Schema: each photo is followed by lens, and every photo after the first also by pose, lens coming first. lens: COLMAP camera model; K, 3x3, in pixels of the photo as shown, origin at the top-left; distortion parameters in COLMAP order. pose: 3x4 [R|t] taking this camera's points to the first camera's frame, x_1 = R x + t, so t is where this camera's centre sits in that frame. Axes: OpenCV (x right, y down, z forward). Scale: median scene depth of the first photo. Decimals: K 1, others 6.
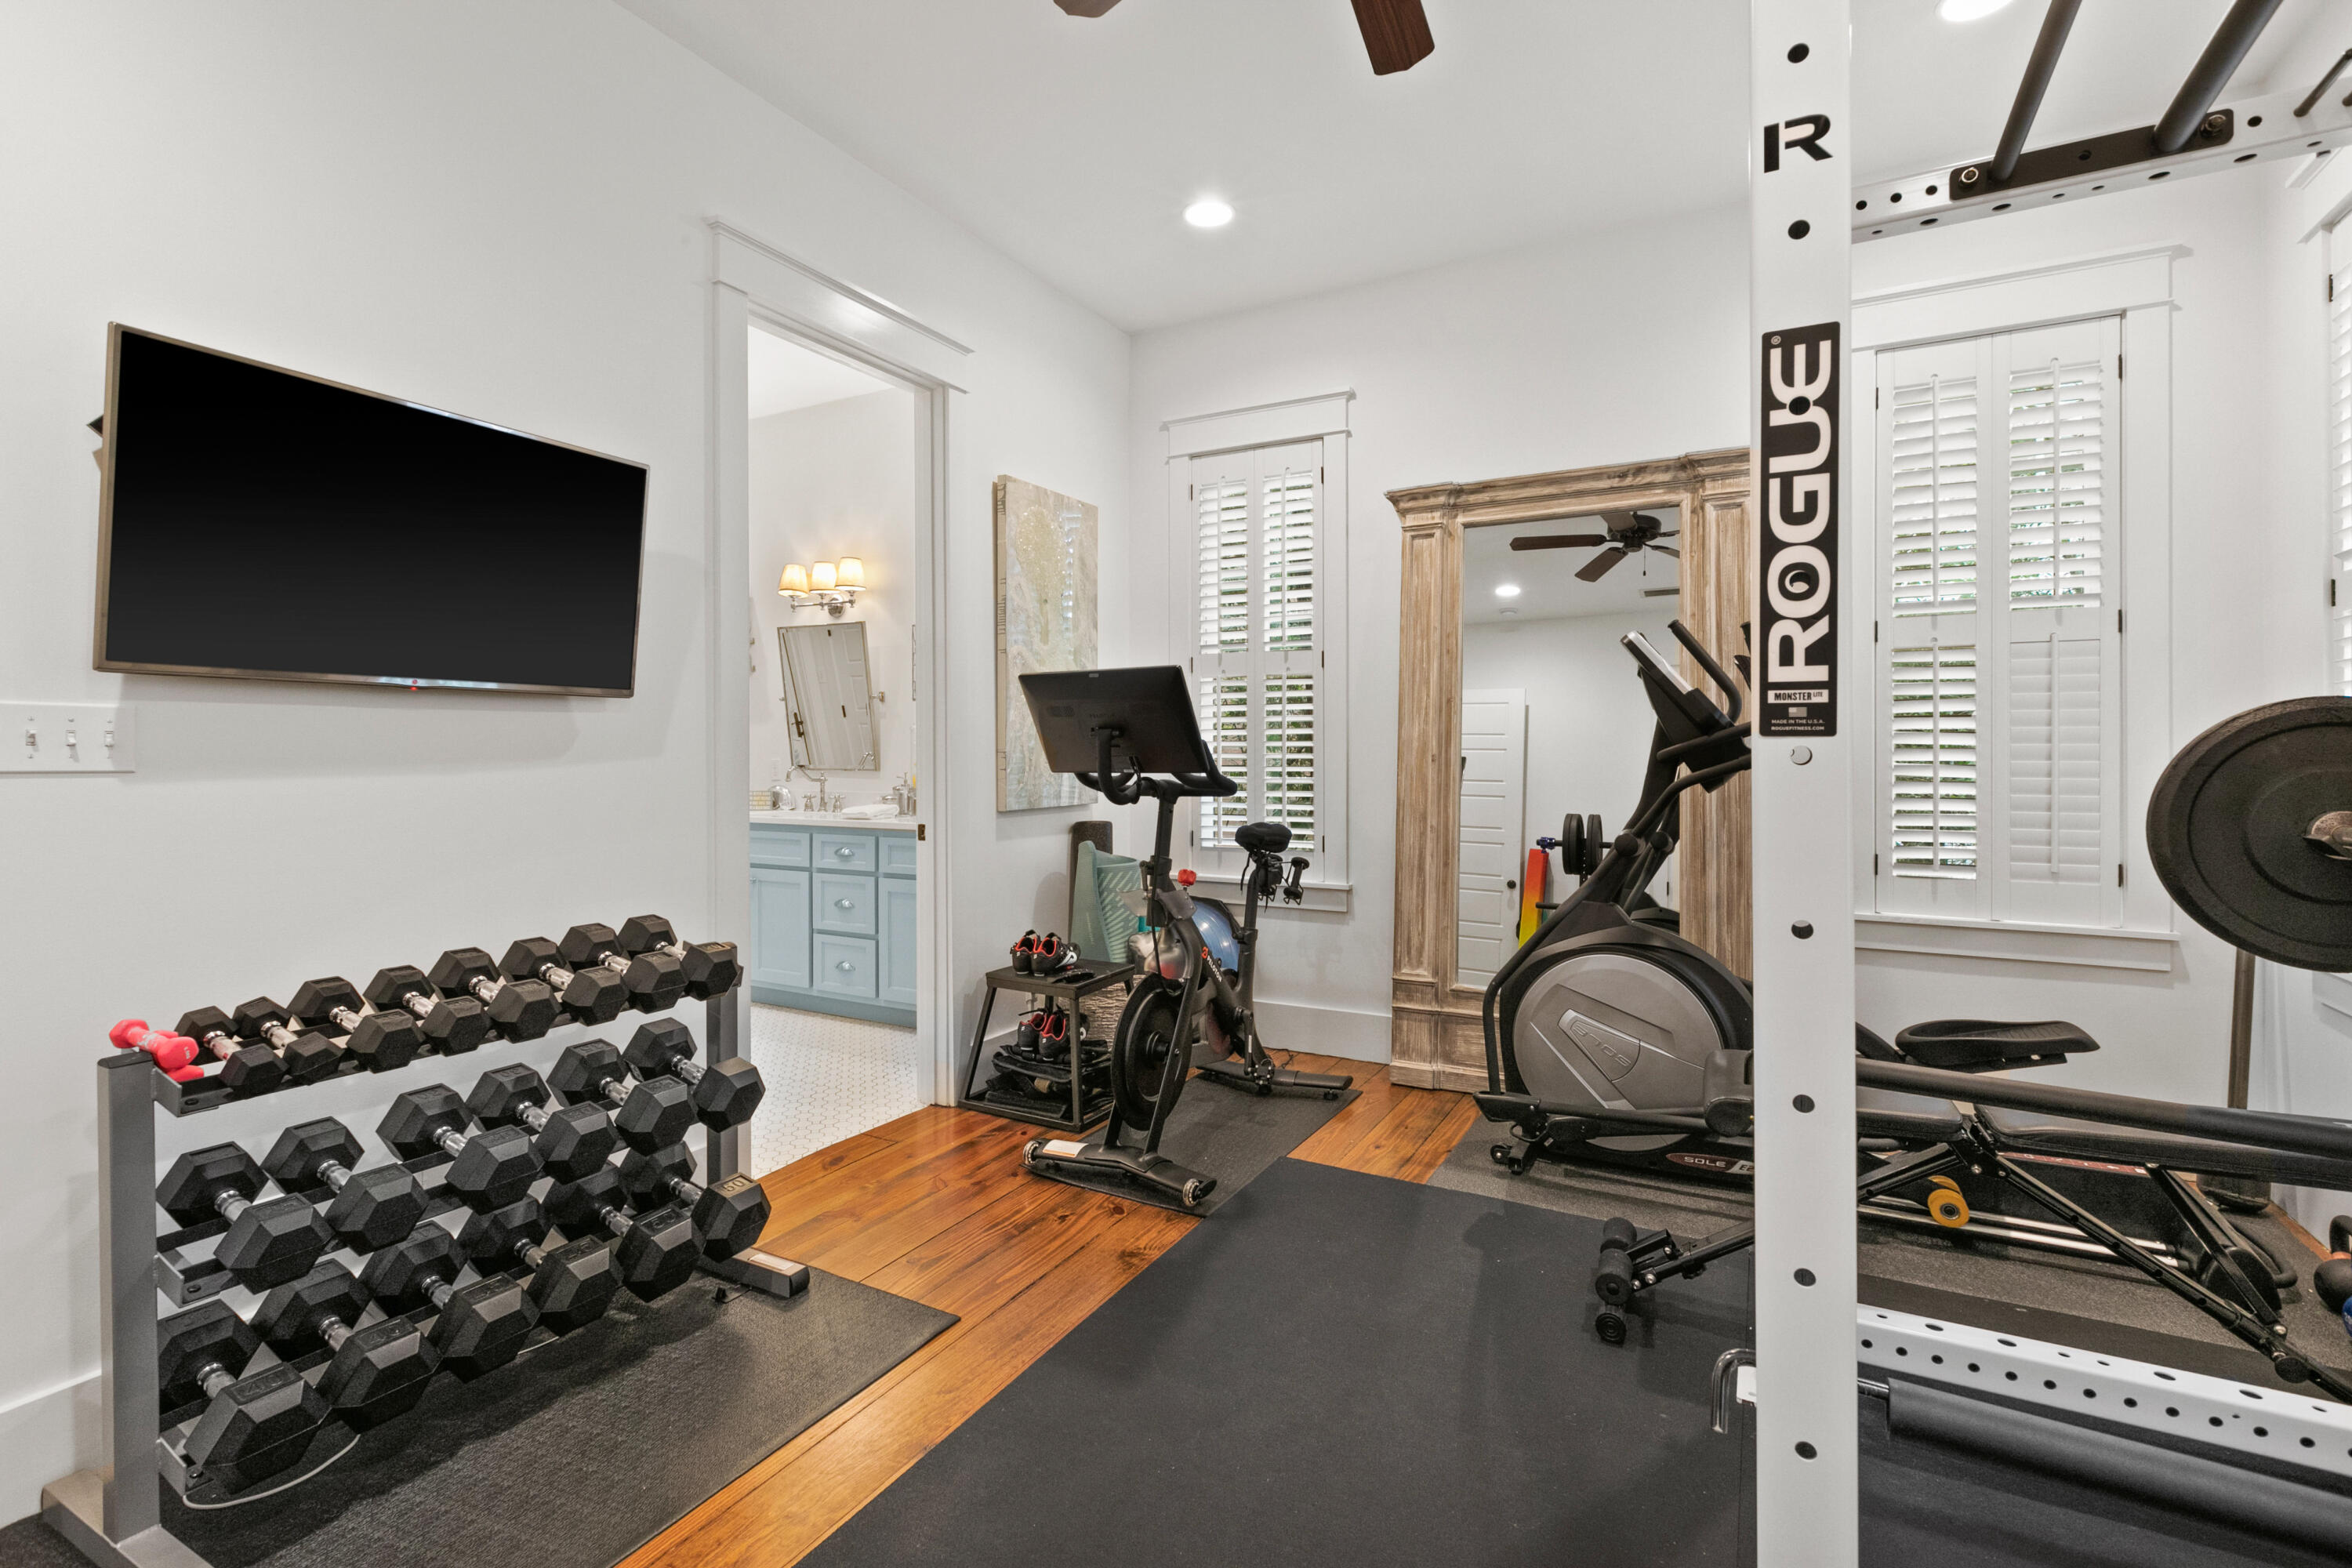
lens RADIAL K [[1066.6, 0, 1181.9], [0, 1066.6, 752.8], [0, 0, 1]] dist [0.002863, -0.000034]
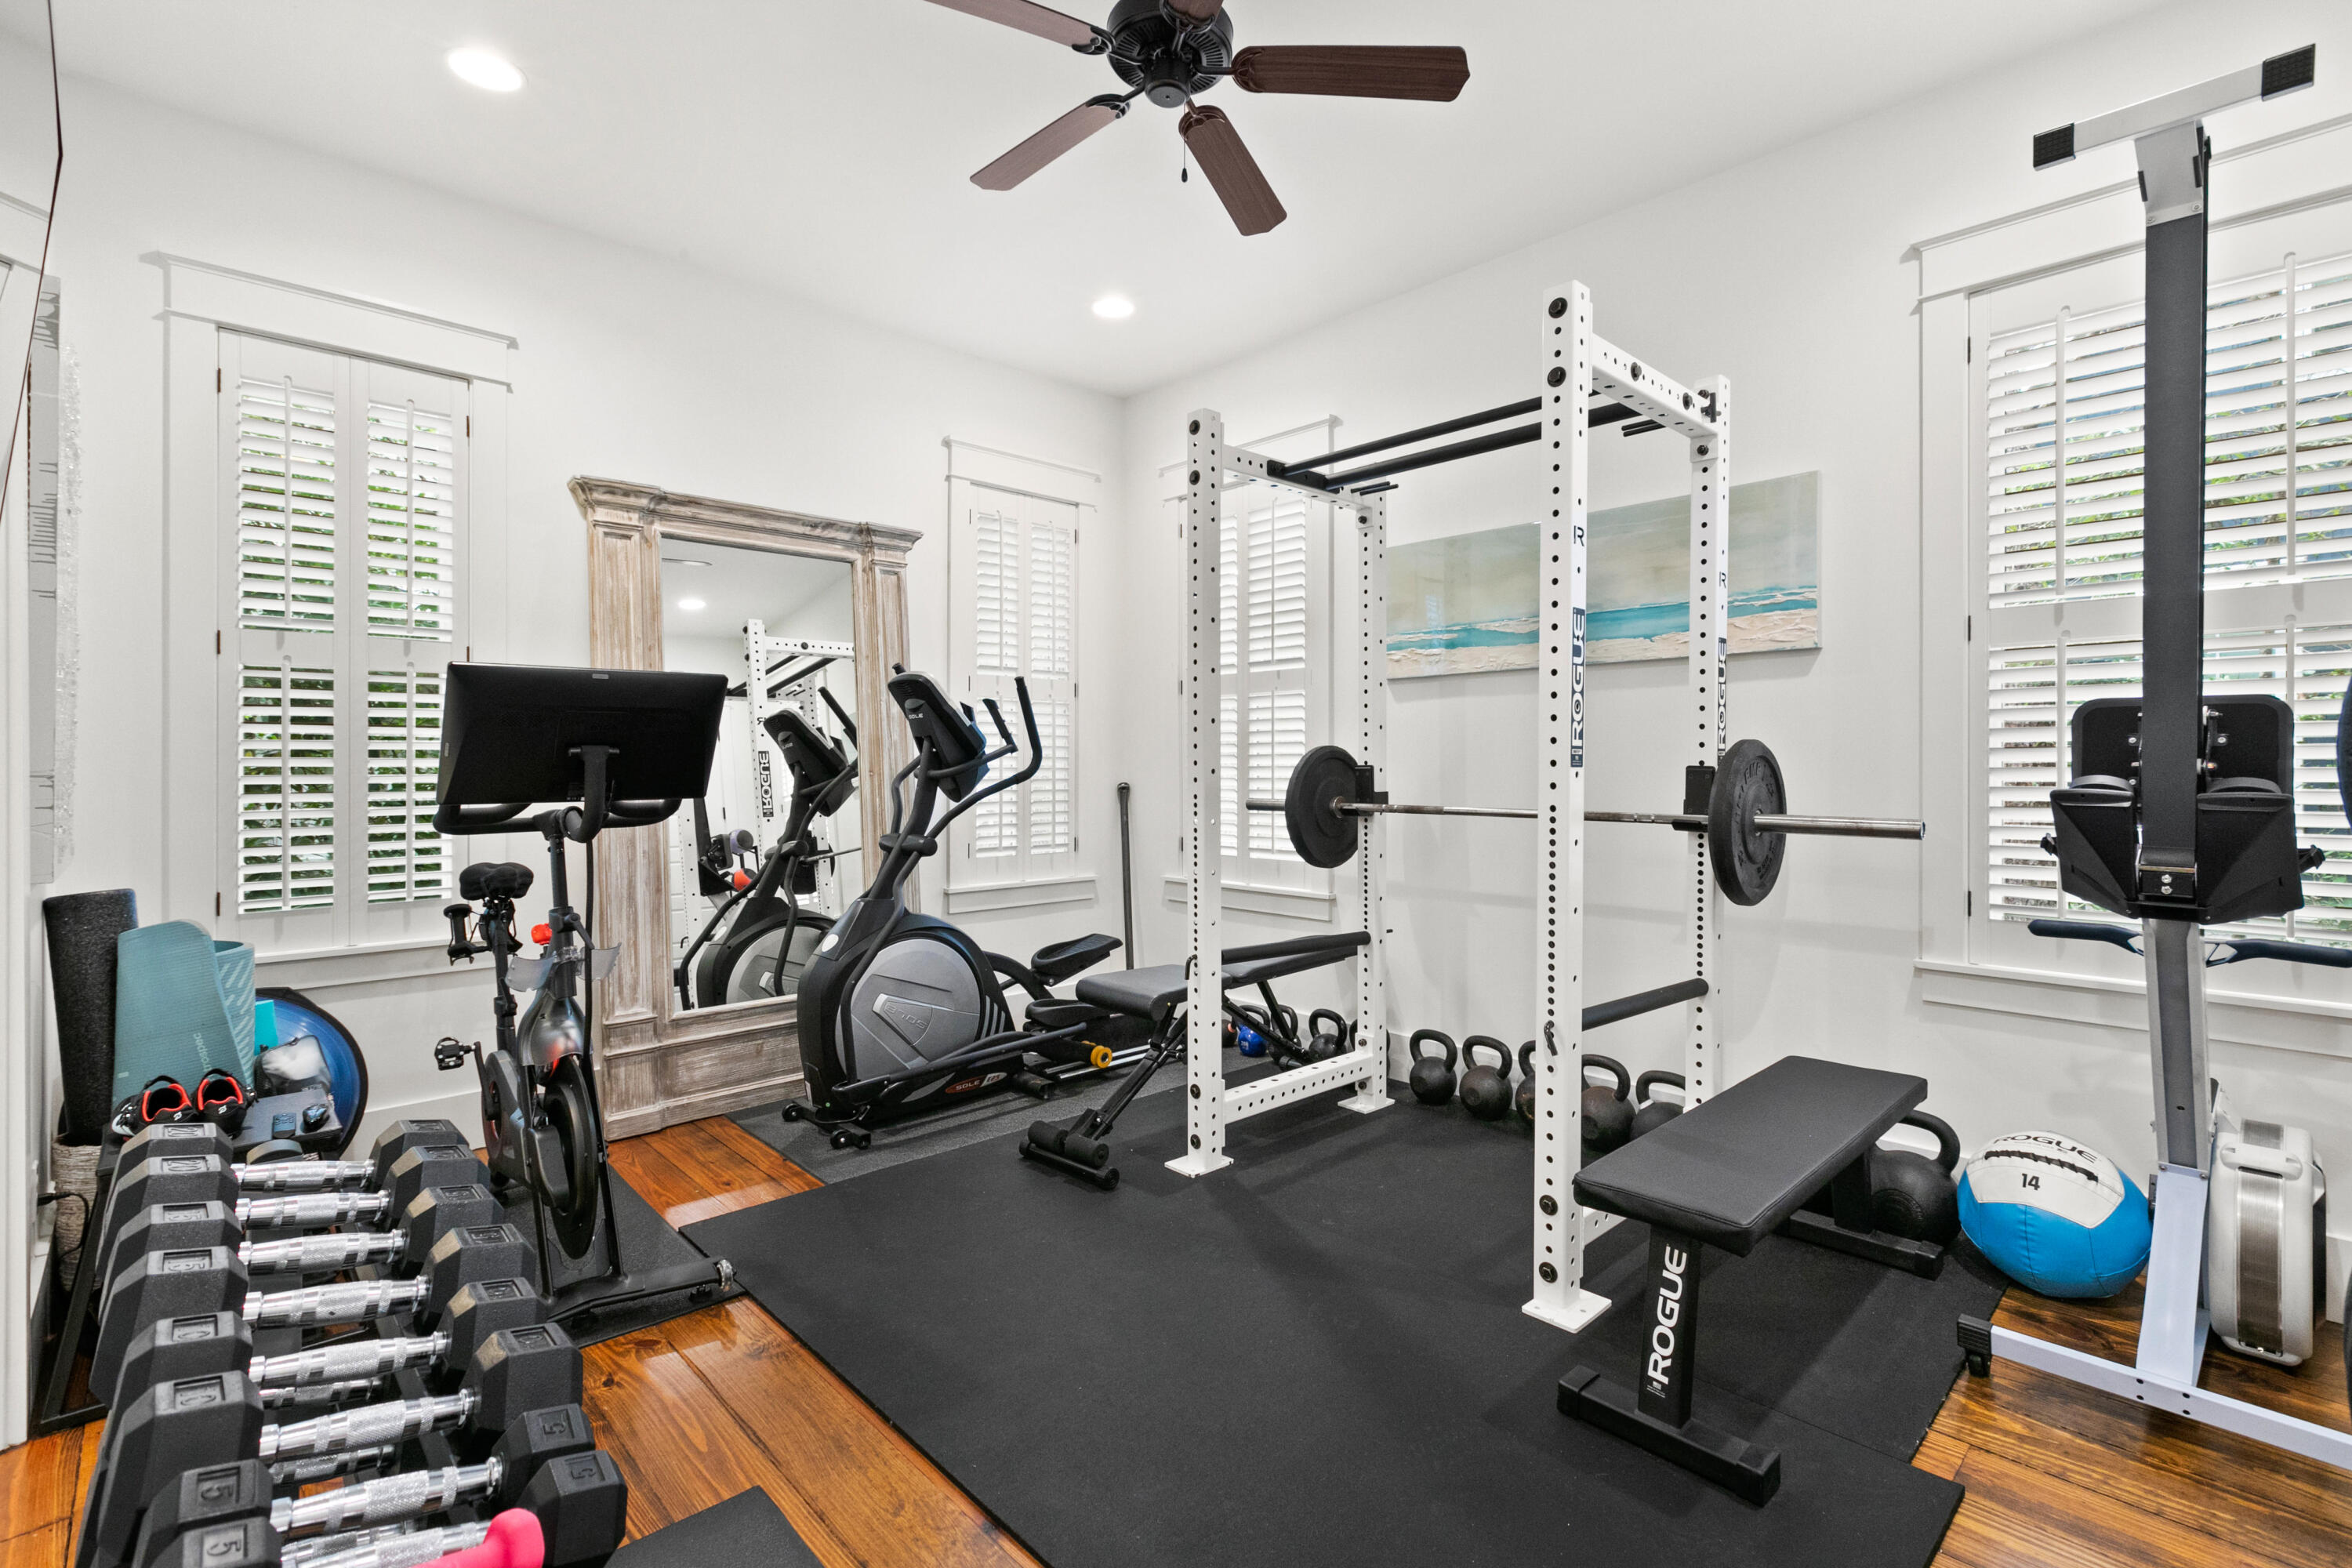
lens RADIAL K [[1066.6, 0, 1179.9], [0, 1066.6, 775.3], [0, 0, 1]] dist [0.002863, -0.000034]
pose [[0.310264, -0.008369, 0.950614, -0.503071], [0.002195, 0.999965, 0.008087, -0.004381], [-0.950648, -0.000422, 0.310272, 0.263193]]
